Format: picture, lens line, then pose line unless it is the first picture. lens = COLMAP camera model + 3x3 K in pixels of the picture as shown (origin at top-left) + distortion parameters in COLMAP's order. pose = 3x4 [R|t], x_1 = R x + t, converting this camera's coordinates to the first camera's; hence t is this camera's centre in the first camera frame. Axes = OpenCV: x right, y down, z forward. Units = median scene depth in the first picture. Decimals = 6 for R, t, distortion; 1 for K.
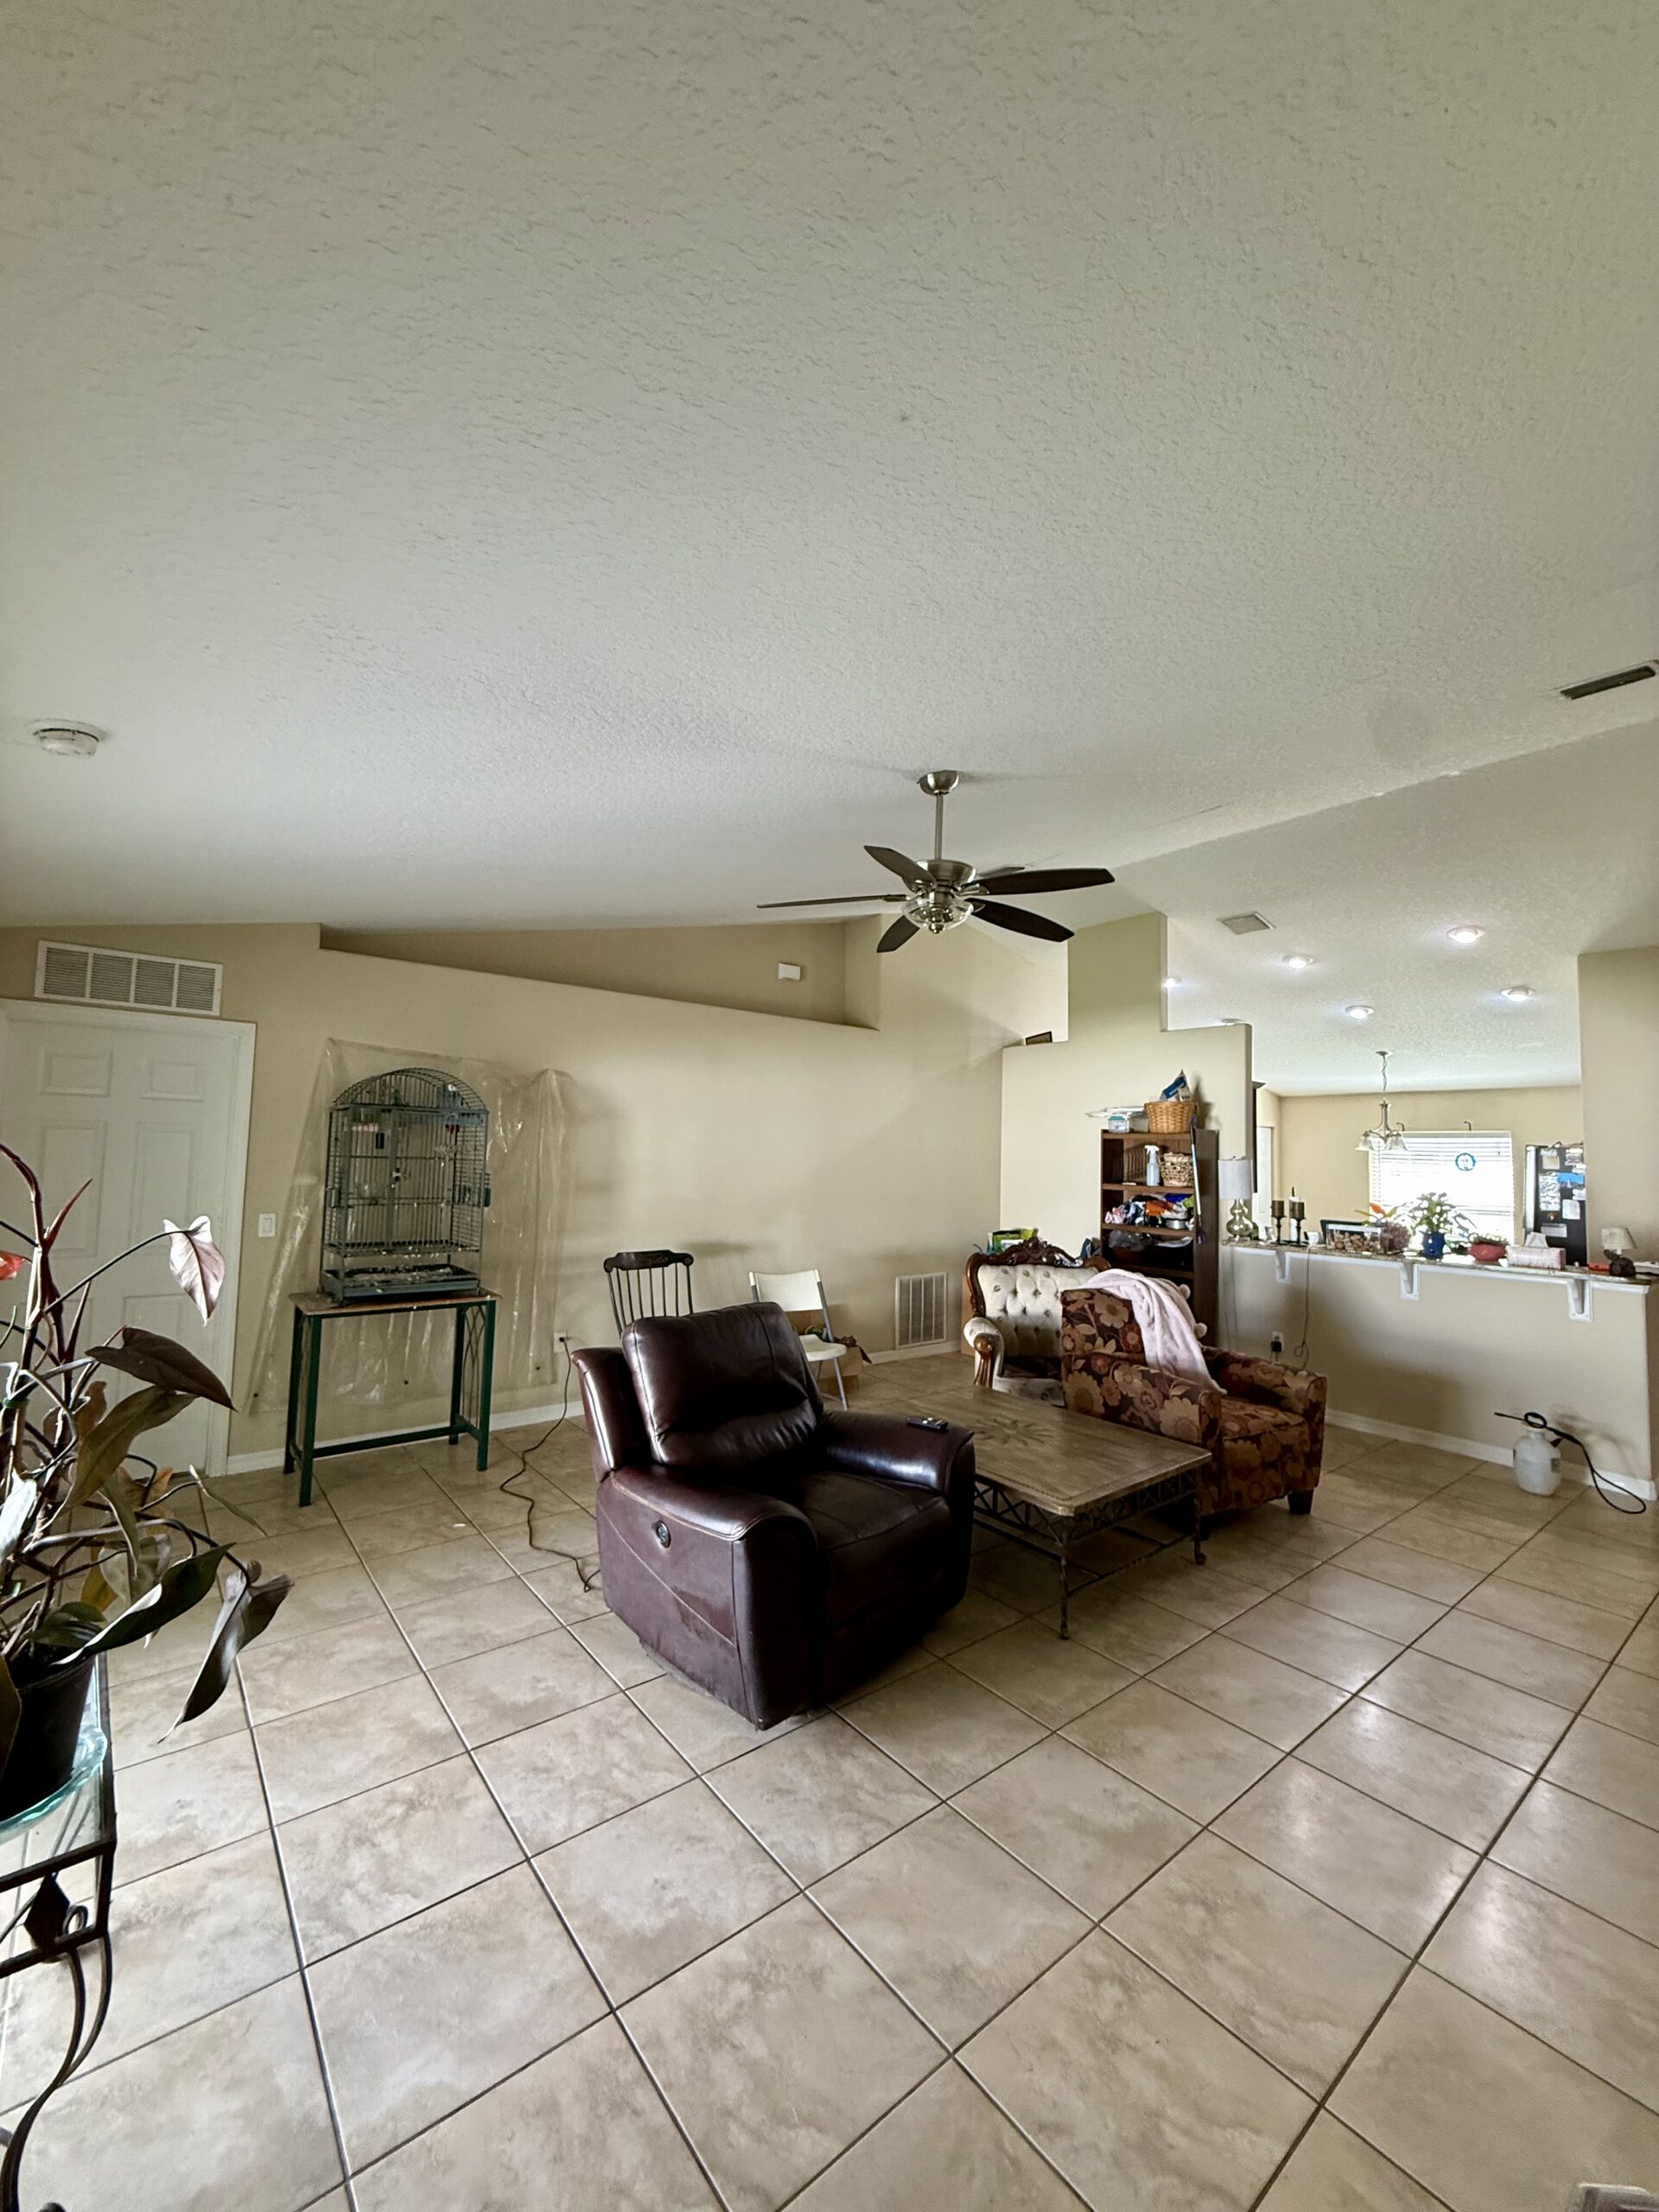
lens RADIAL K [[880.8, 0, 834.0], [0, 880.8, 1101.1], [0, 0, 1]] dist [-0.002351, 0.000958]
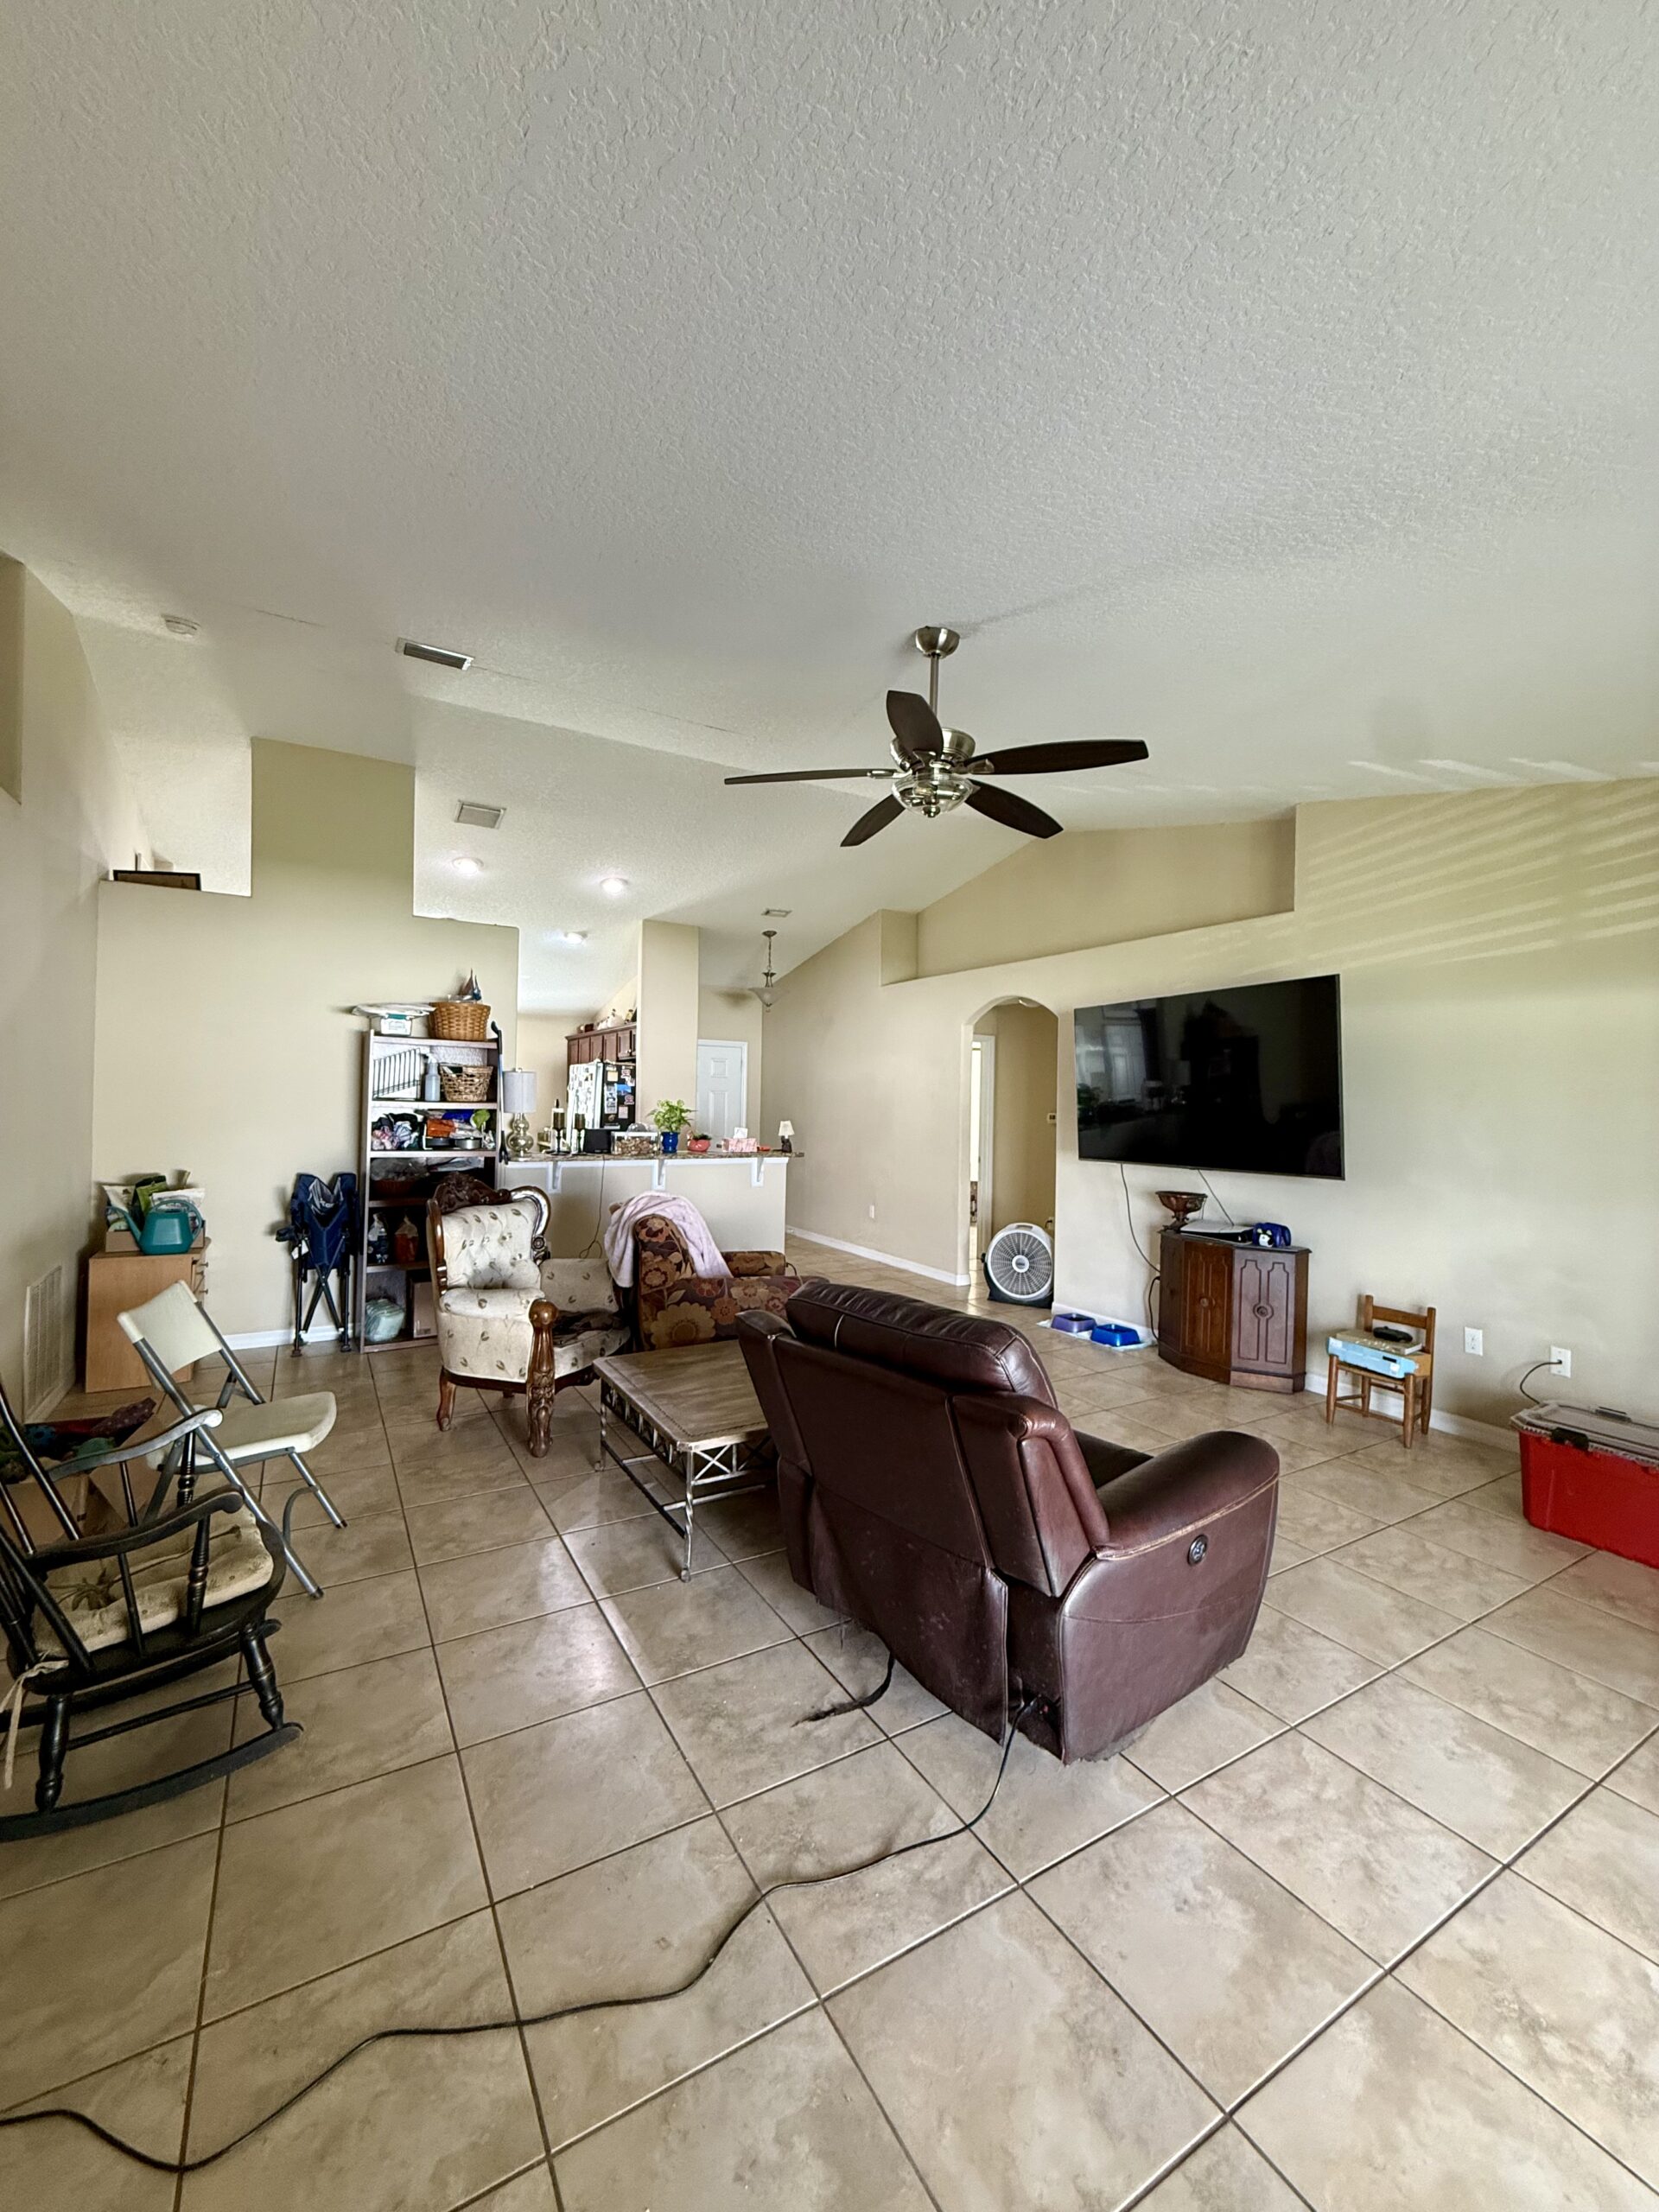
lens RADIAL K [[880.8, 0, 833.6], [0, 880.8, 1092.8], [0, 0, 1]] dist [-0.002351, 0.000958]
pose [[0.145245, -0.013273, 0.989307, -0.740978], [-0.076452, 0.996770, 0.024597, 0.068923], [-0.986437, -0.079207, 0.143762, 0.907624]]
